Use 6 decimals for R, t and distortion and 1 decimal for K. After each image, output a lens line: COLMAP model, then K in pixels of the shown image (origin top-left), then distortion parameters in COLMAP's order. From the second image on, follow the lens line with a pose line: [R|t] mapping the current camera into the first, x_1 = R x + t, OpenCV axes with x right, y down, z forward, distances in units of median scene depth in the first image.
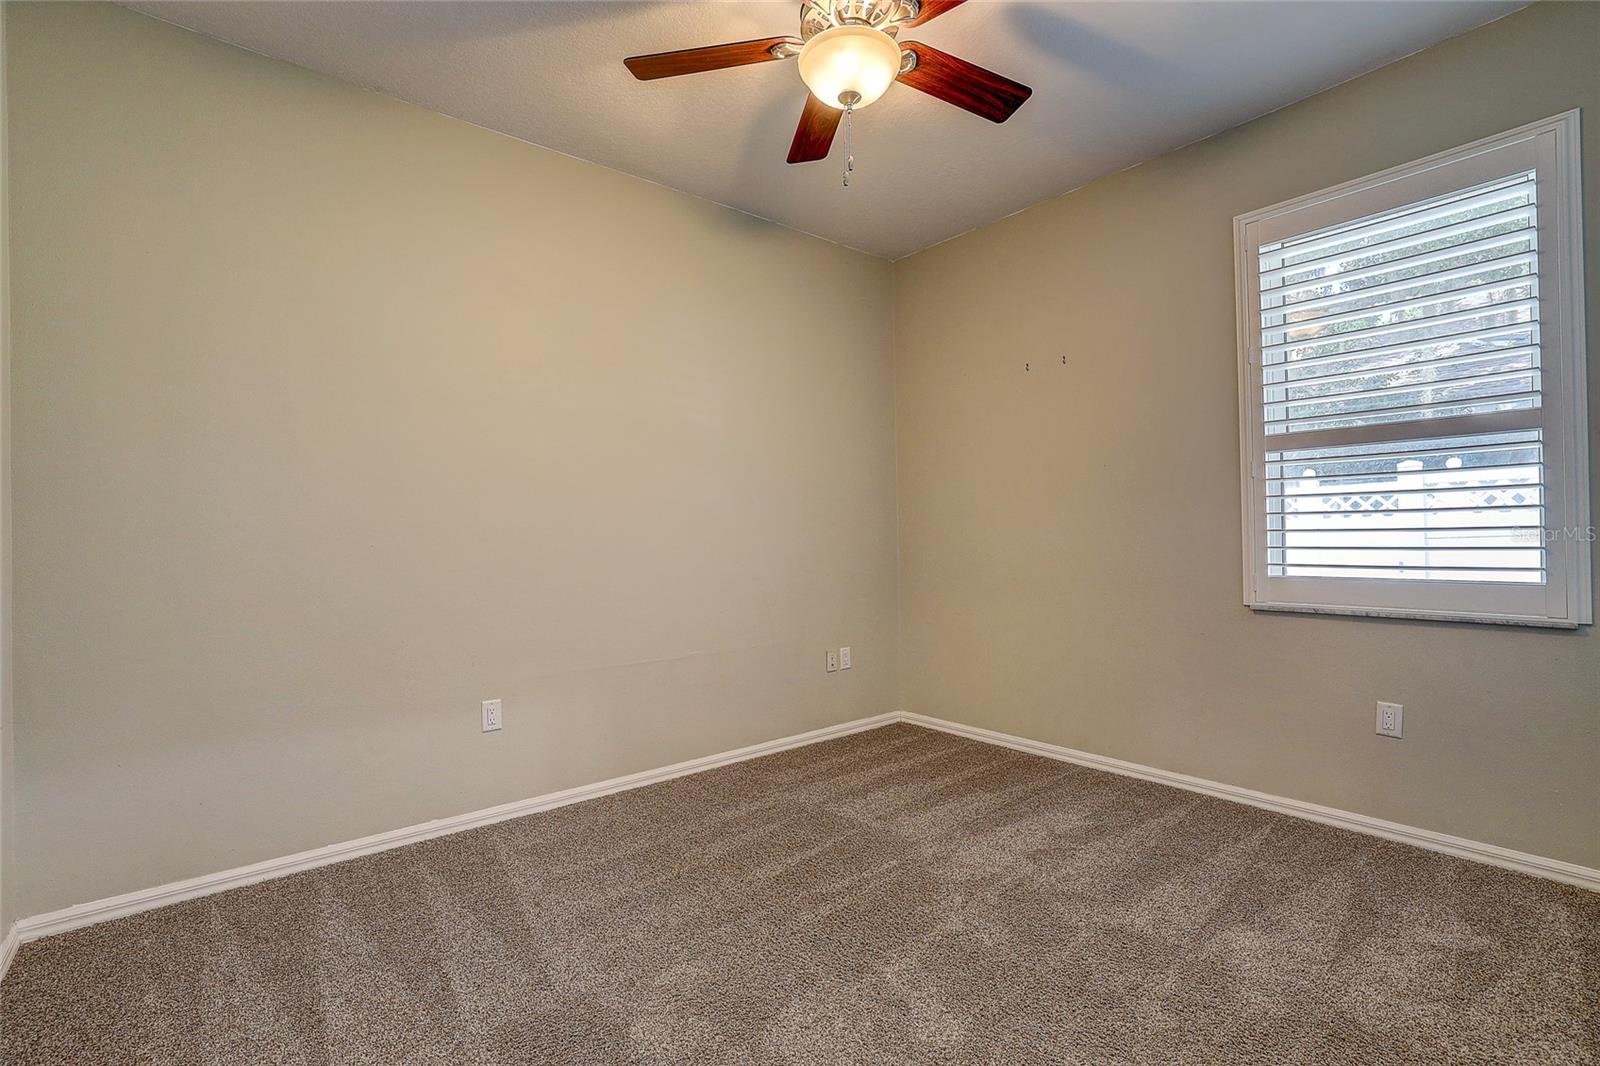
lens RADIAL K [[732.7, 0, 802.6], [0, 732.7, 532.3], [0, 0, 1]] dist [0.005273, 0.000436]
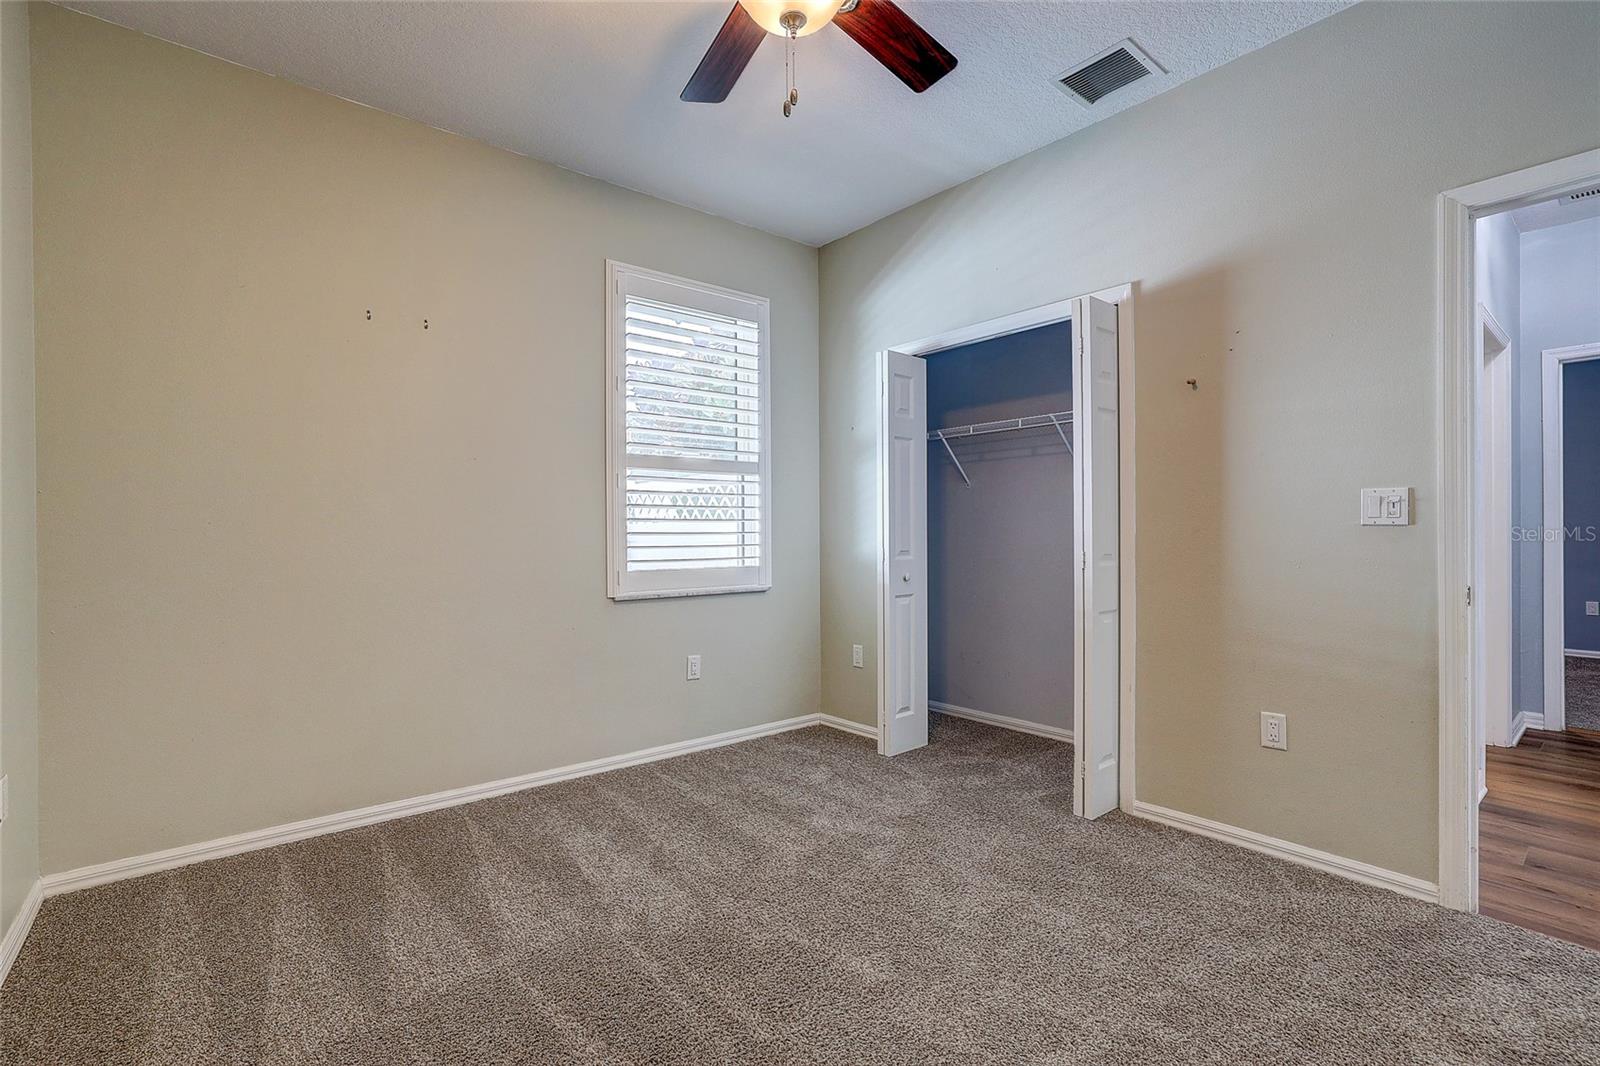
lens RADIAL K [[732.7, 0, 804.9], [0, 732.7, 530.3], [0, 0, 1]] dist [0.005273, 0.000436]
pose [[0.034300, 0.017159, 0.999264, -0.689295], [0.001198, 0.999851, -0.017210, 0.017033], [-0.999411, 0.001788, 0.034274, 0.831458]]
